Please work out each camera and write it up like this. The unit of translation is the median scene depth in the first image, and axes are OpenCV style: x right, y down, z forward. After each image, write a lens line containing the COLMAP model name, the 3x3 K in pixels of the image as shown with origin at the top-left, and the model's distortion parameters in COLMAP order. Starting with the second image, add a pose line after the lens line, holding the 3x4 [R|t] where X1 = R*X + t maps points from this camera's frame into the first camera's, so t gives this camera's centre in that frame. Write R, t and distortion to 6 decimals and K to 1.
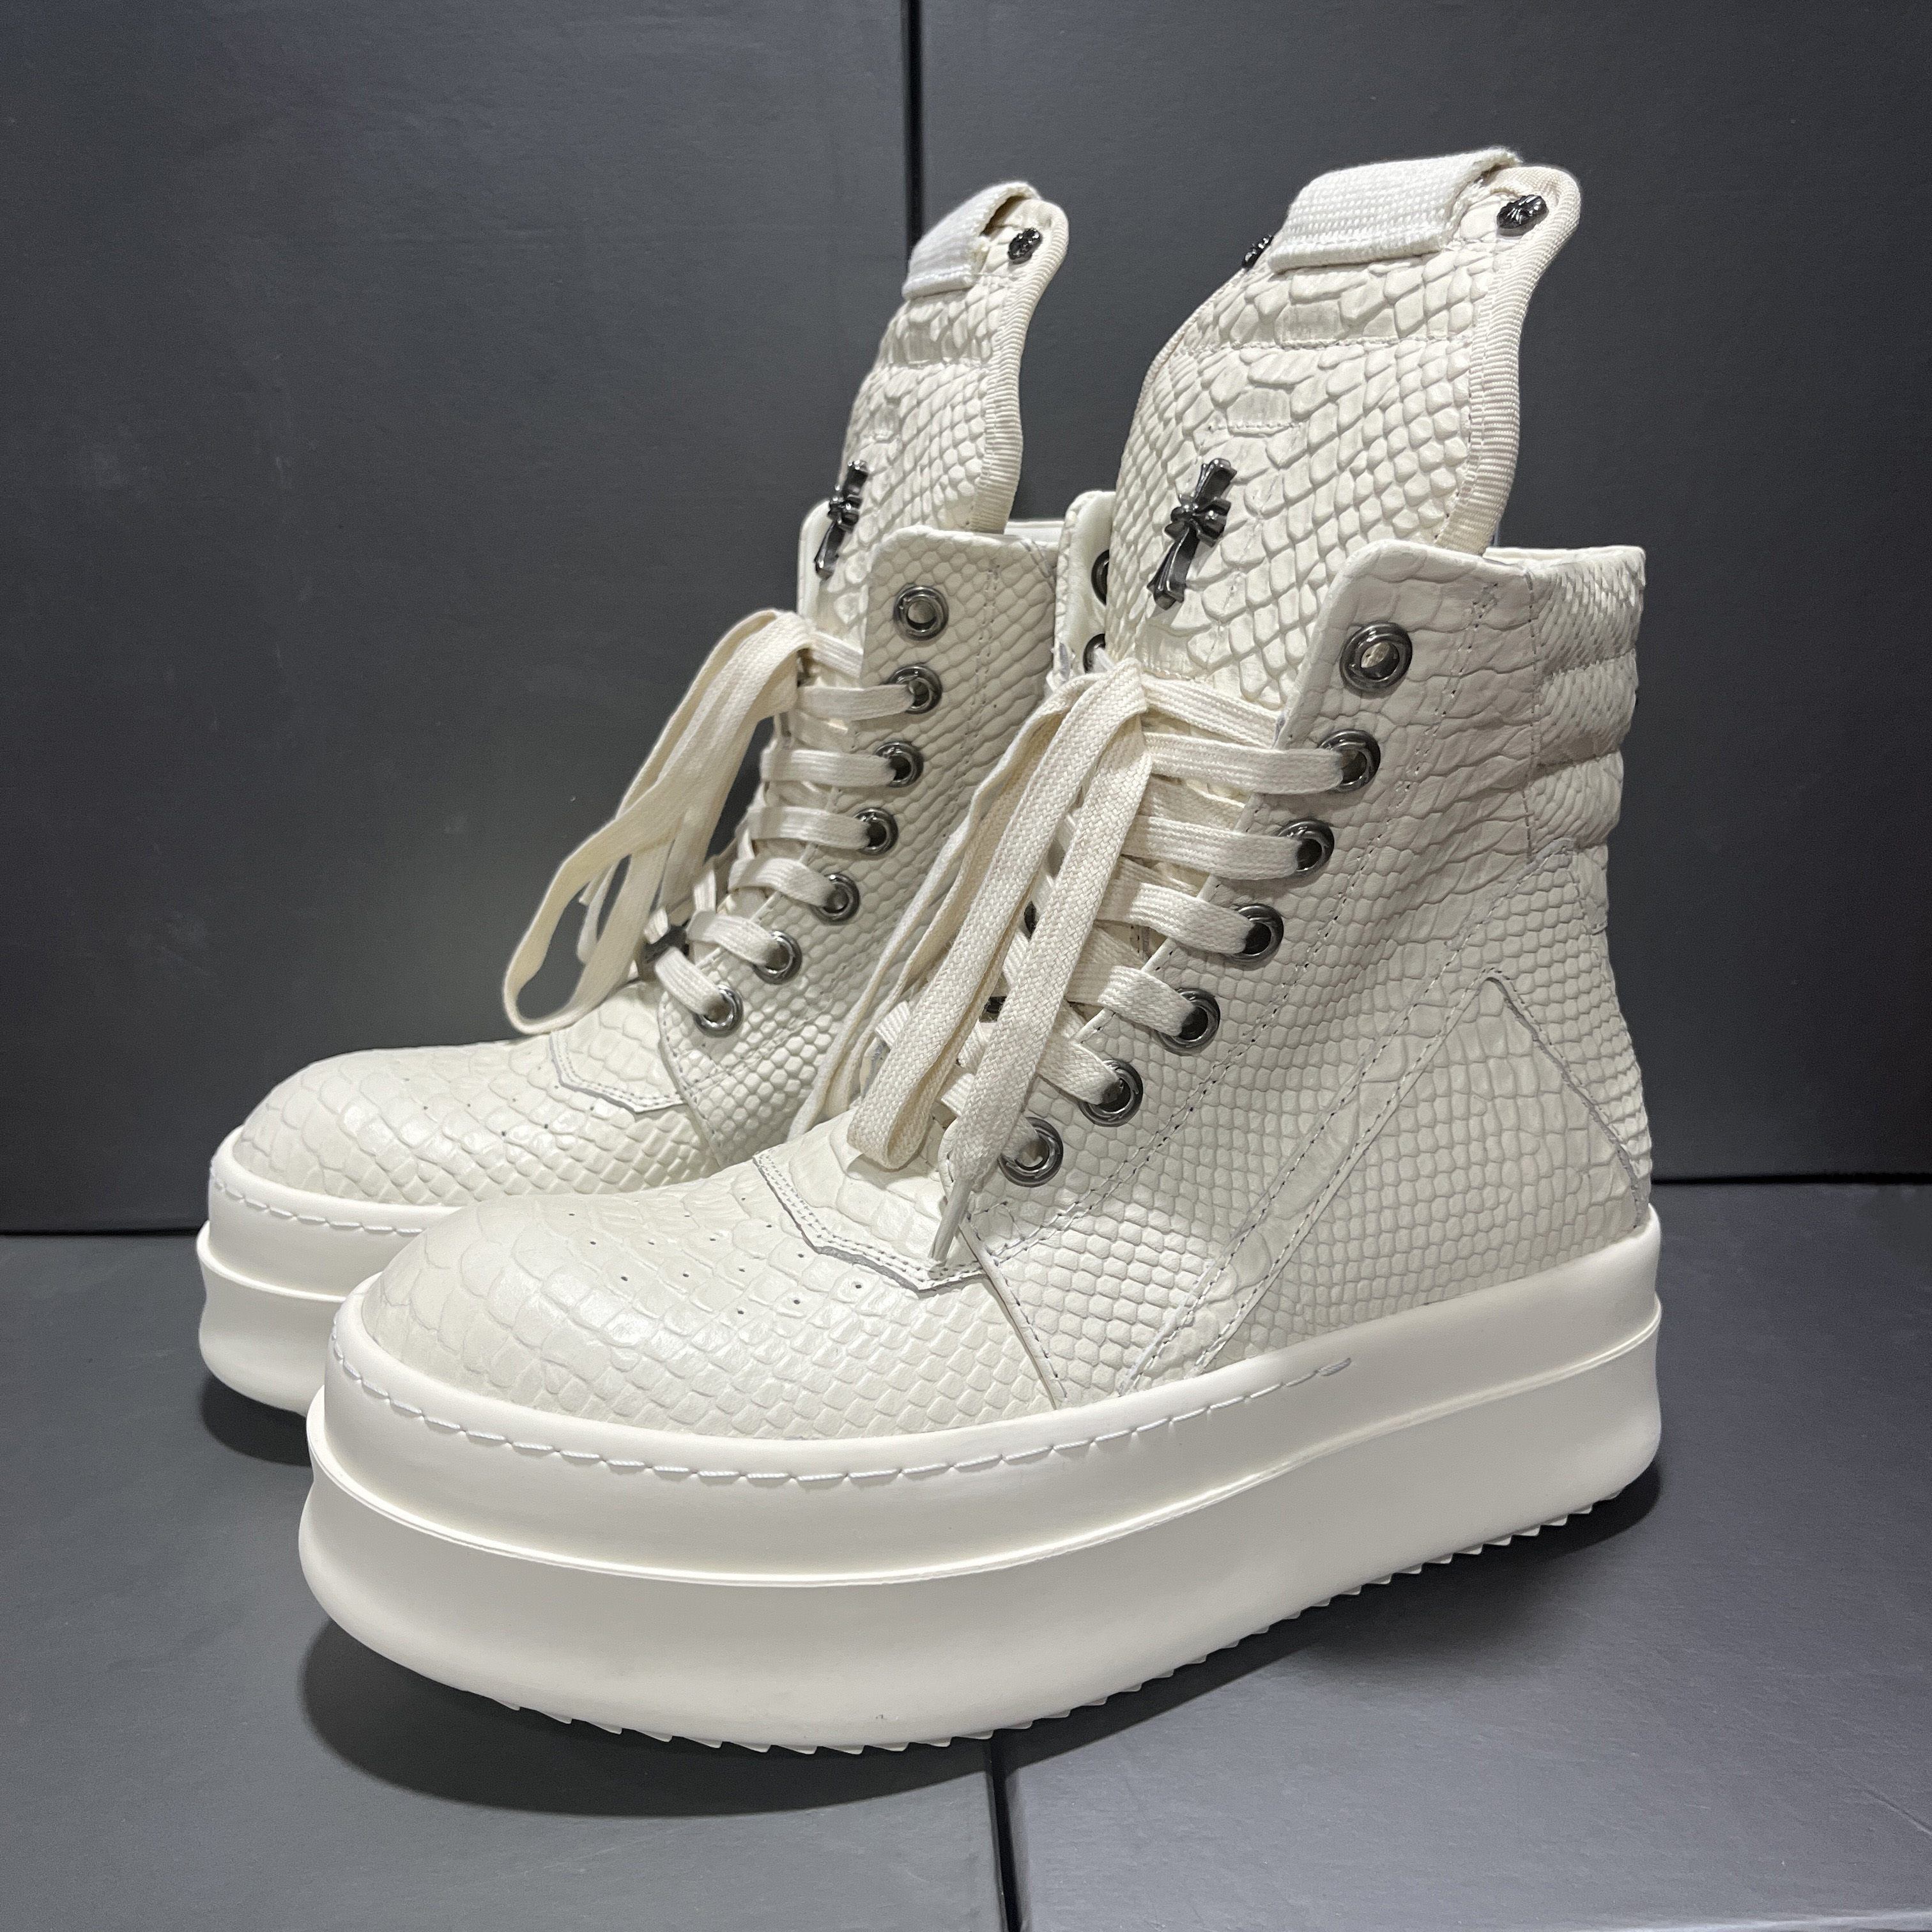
lens RADIAL K [[2004.4, 0, 966.0], [0, 2004.4, 966.0], [0, 0, 1]] dist [0.137765, -0.613380]
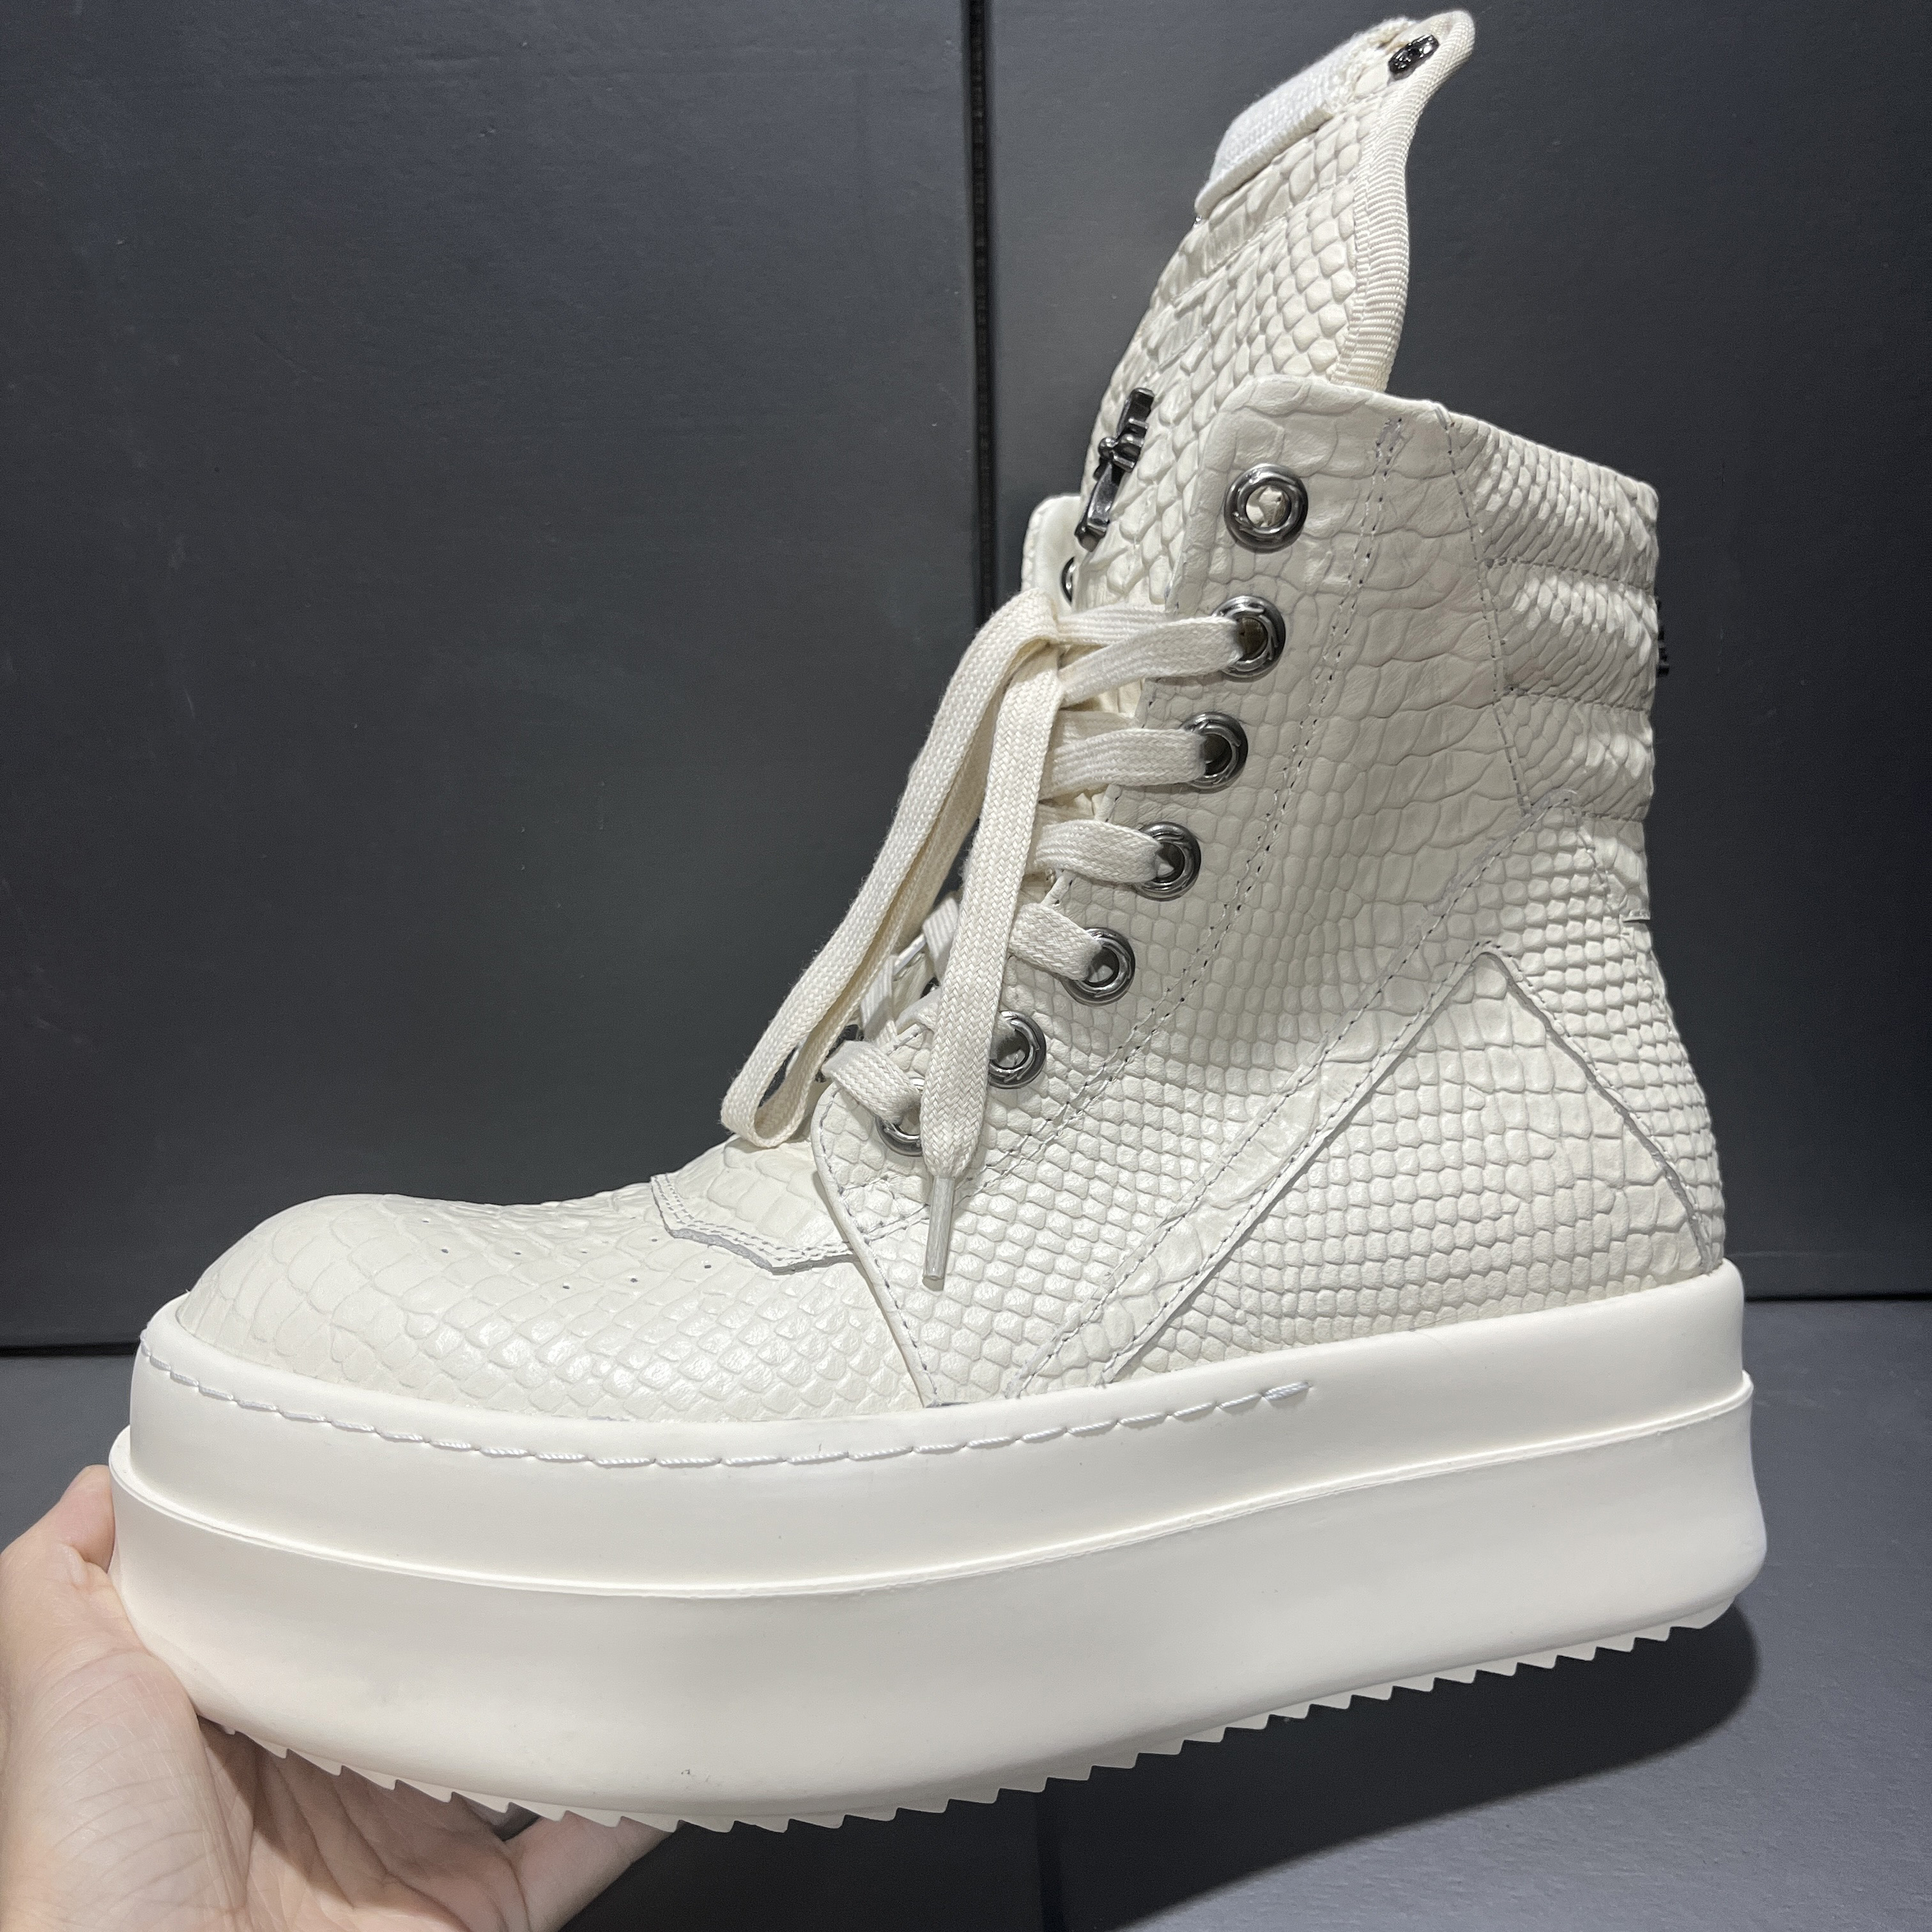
lens RADIAL K [[2004.4, 0, 966.0], [0, 2004.4, 966.0], [0, 0, 1]] dist [0.137765, -0.613380]
pose [[0.988379, -0.015651, -0.151201, 0.179974], [-0.015128, 0.979619, -0.200293, 0.195237], [0.151254, 0.200253, 0.967998, 0.148228]]
